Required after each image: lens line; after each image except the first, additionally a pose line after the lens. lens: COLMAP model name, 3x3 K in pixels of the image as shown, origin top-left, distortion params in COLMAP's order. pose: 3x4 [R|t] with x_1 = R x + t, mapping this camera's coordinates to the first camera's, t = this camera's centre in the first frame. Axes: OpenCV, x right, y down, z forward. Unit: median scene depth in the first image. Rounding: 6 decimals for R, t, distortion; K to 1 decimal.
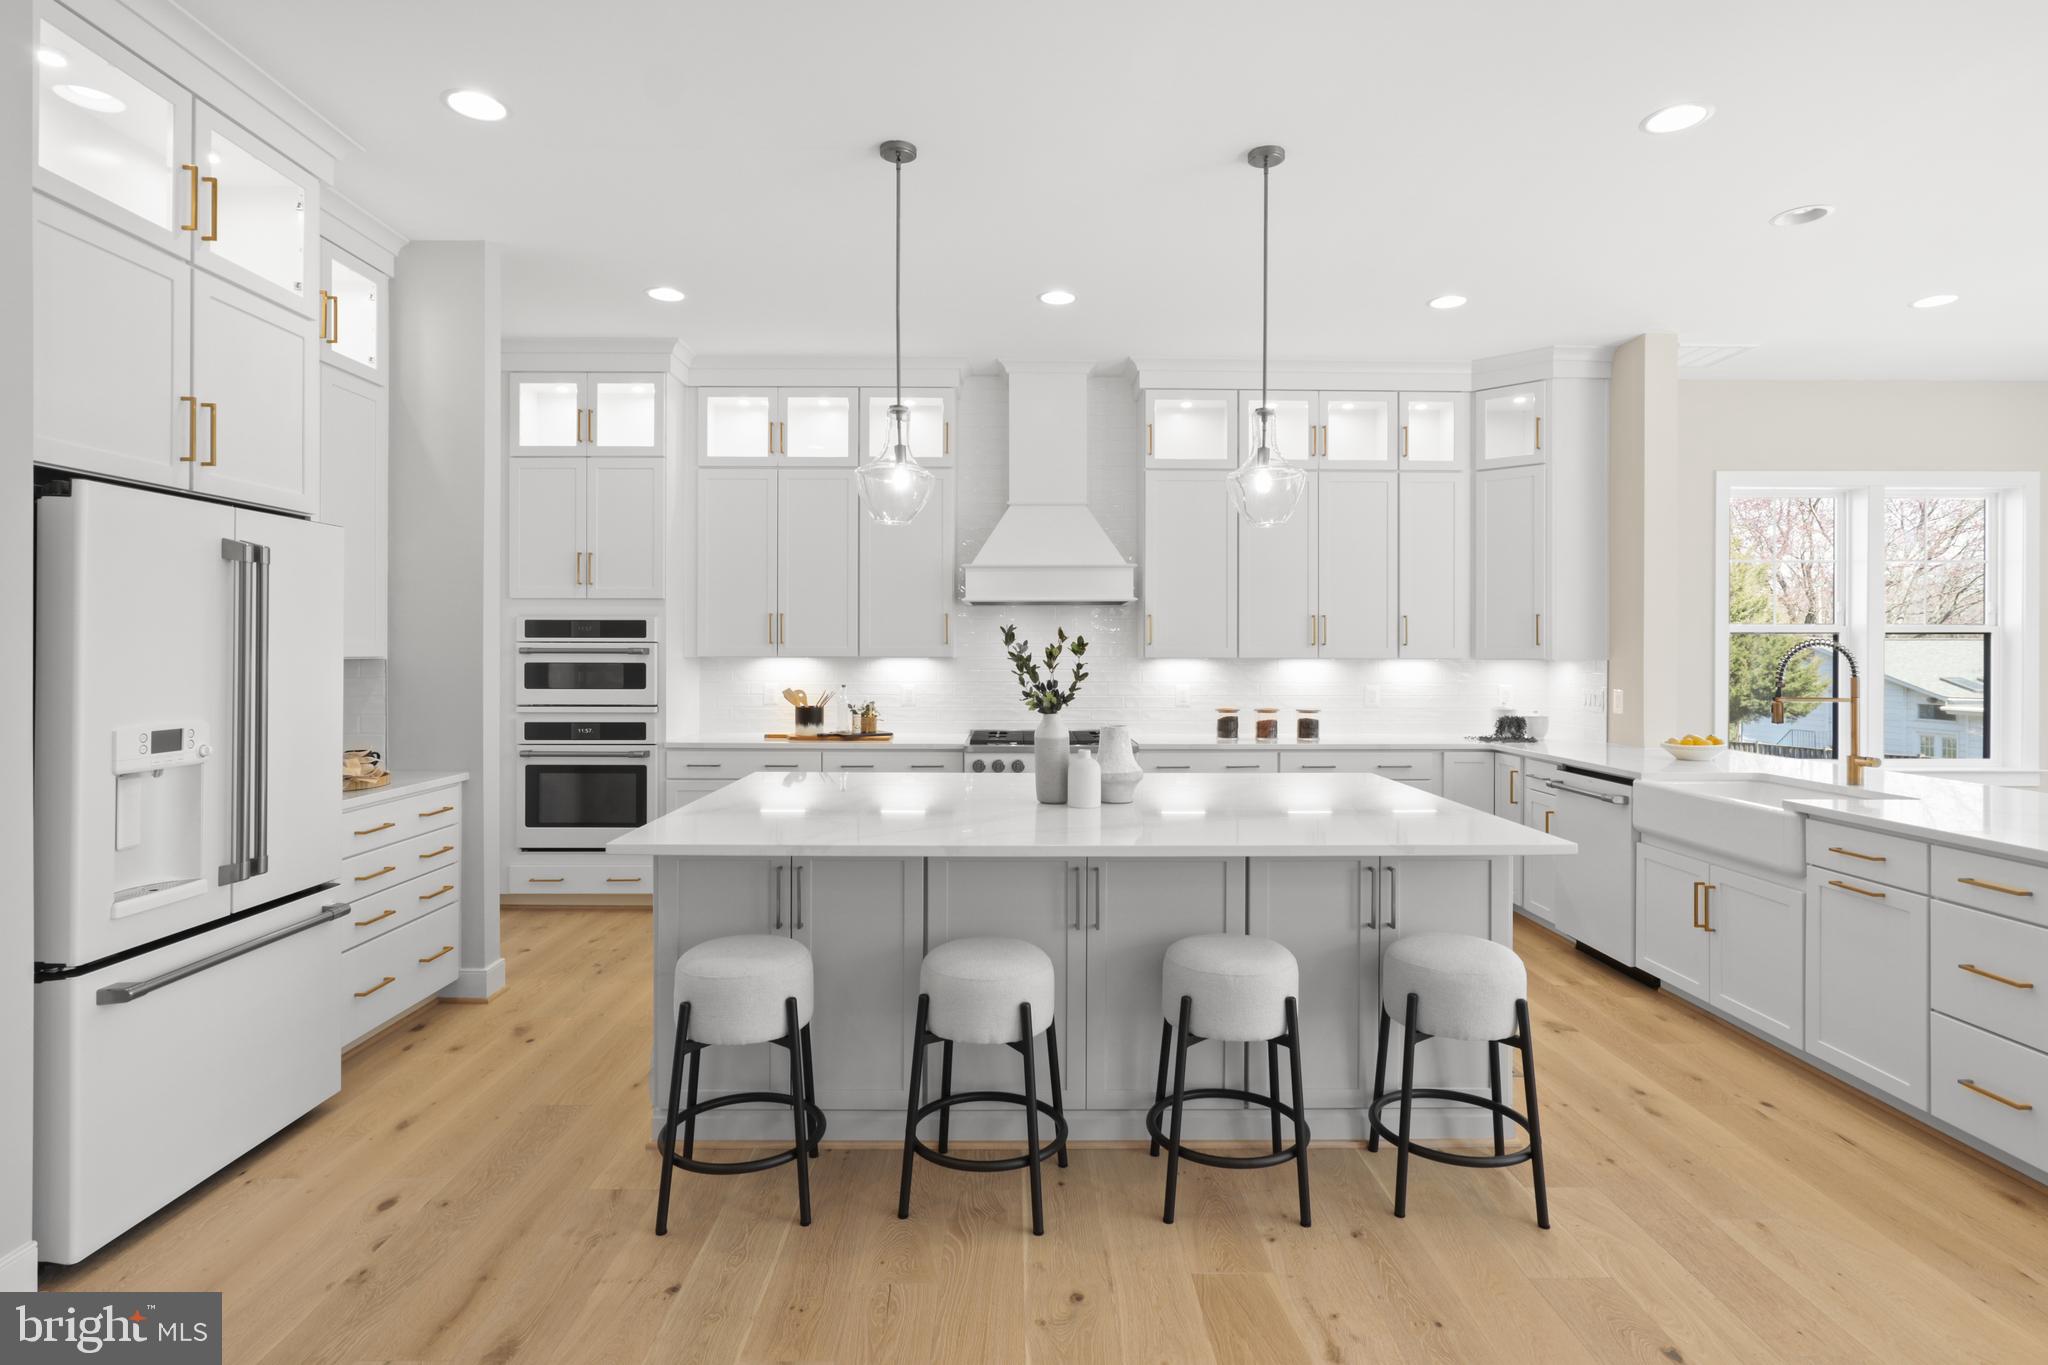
lens RADIAL K [[1022.5, 0, 1018.9], [0, 1022.5, 652.2], [0, 0, 1]] dist [-0.011822, 0.008158]
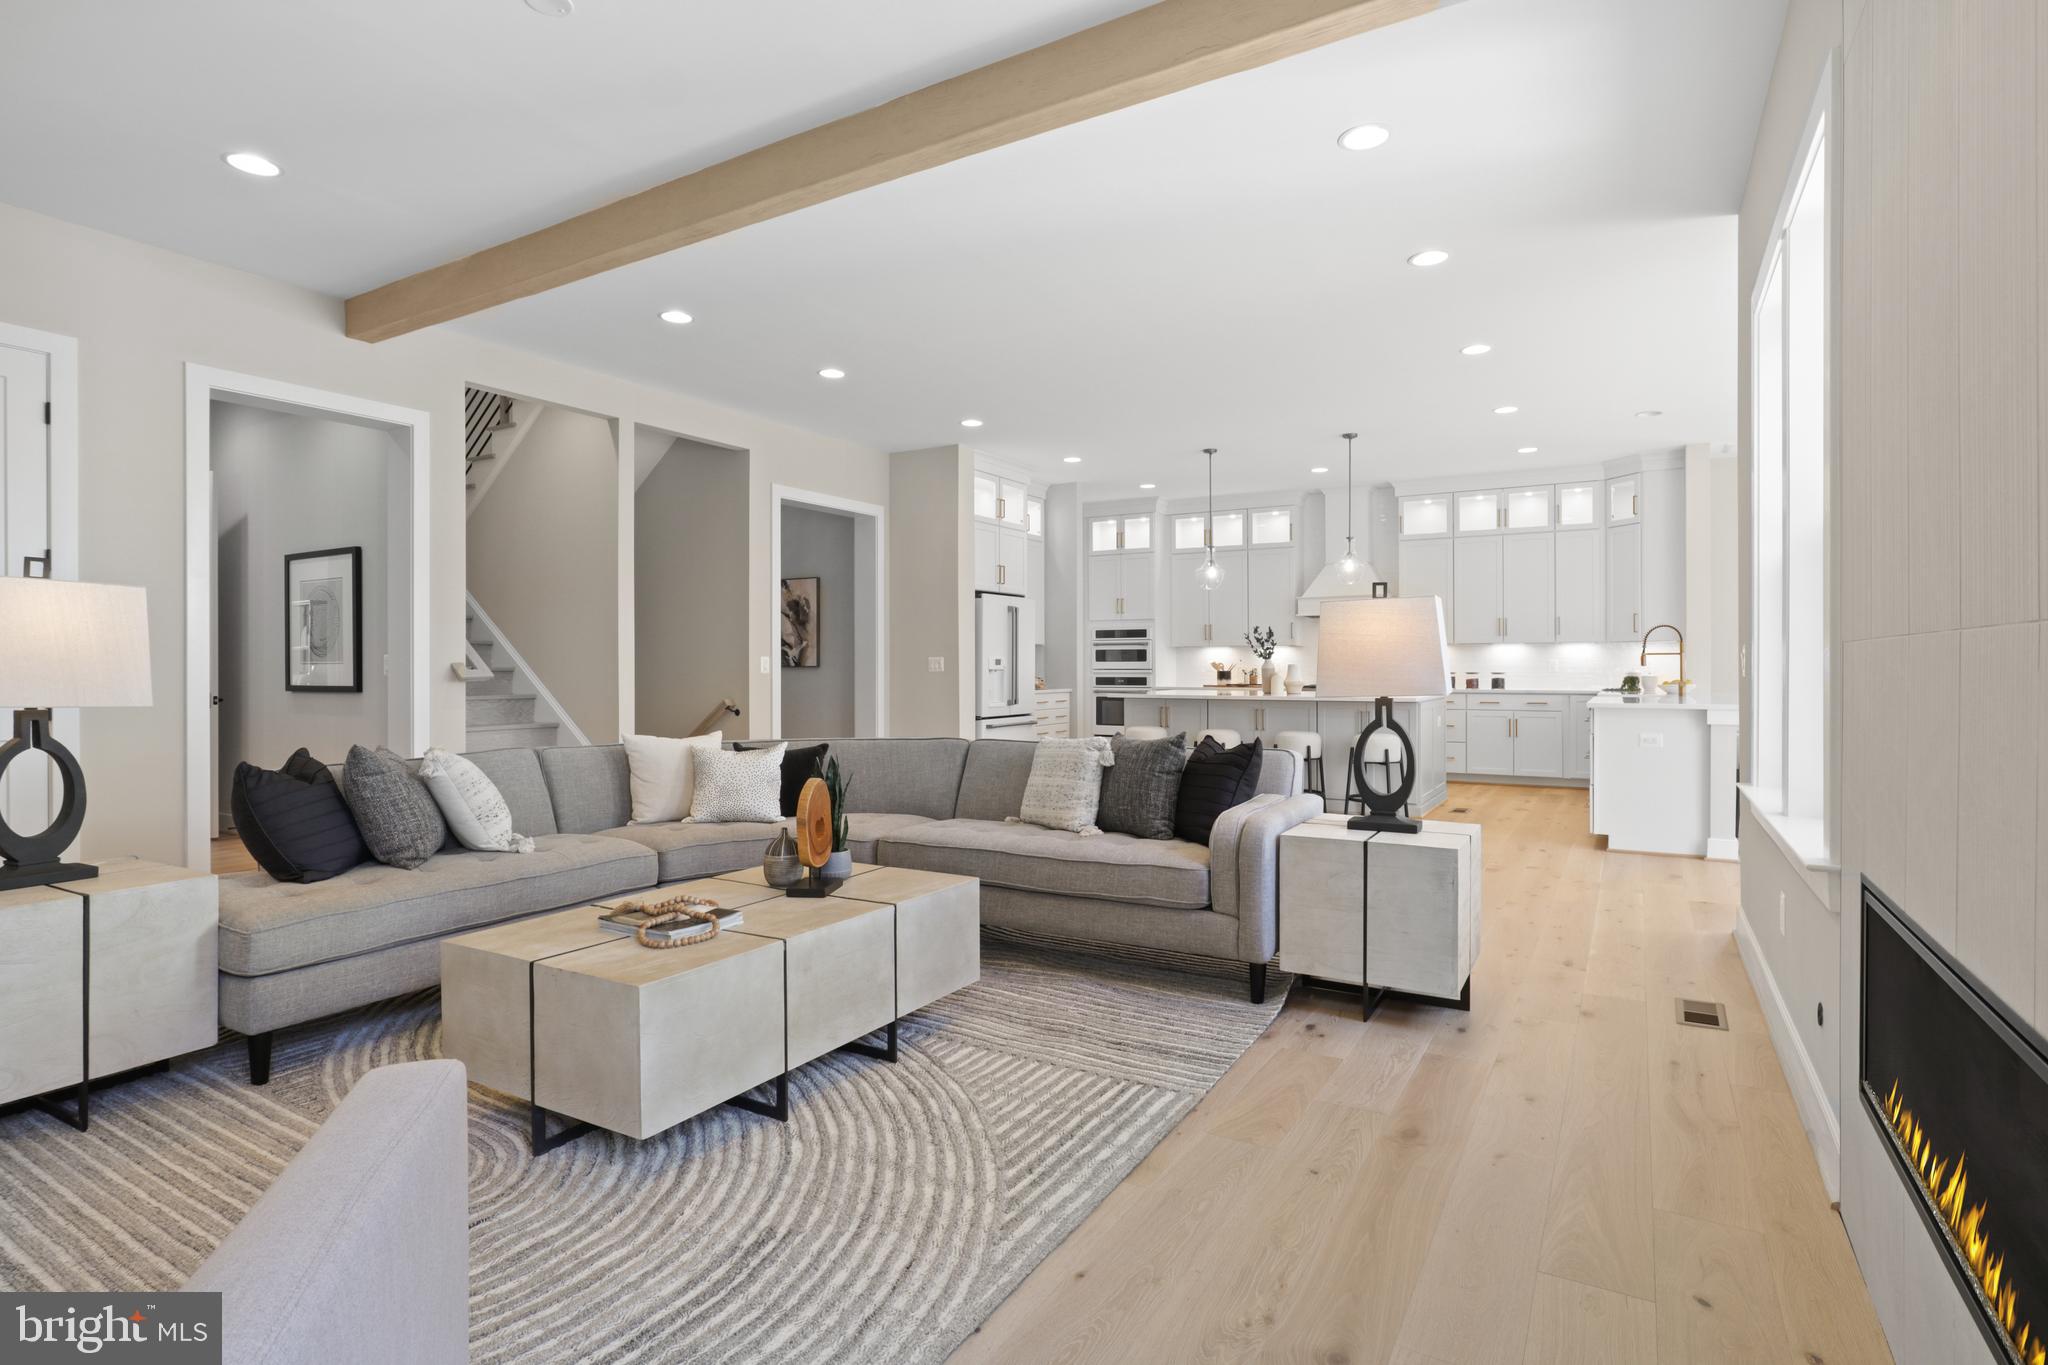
lens RADIAL K [[1022.5, 0, 1031.0], [0, 1022.5, 660.4], [0, 0, 1]] dist [-0.011822, 0.008158]
pose [[0.855710, -0.007044, -0.517408, 0.531974], [0.003283, 0.999961, -0.008183, 0.050389], [0.517445, 0.005303, 0.855700, -0.949274]]
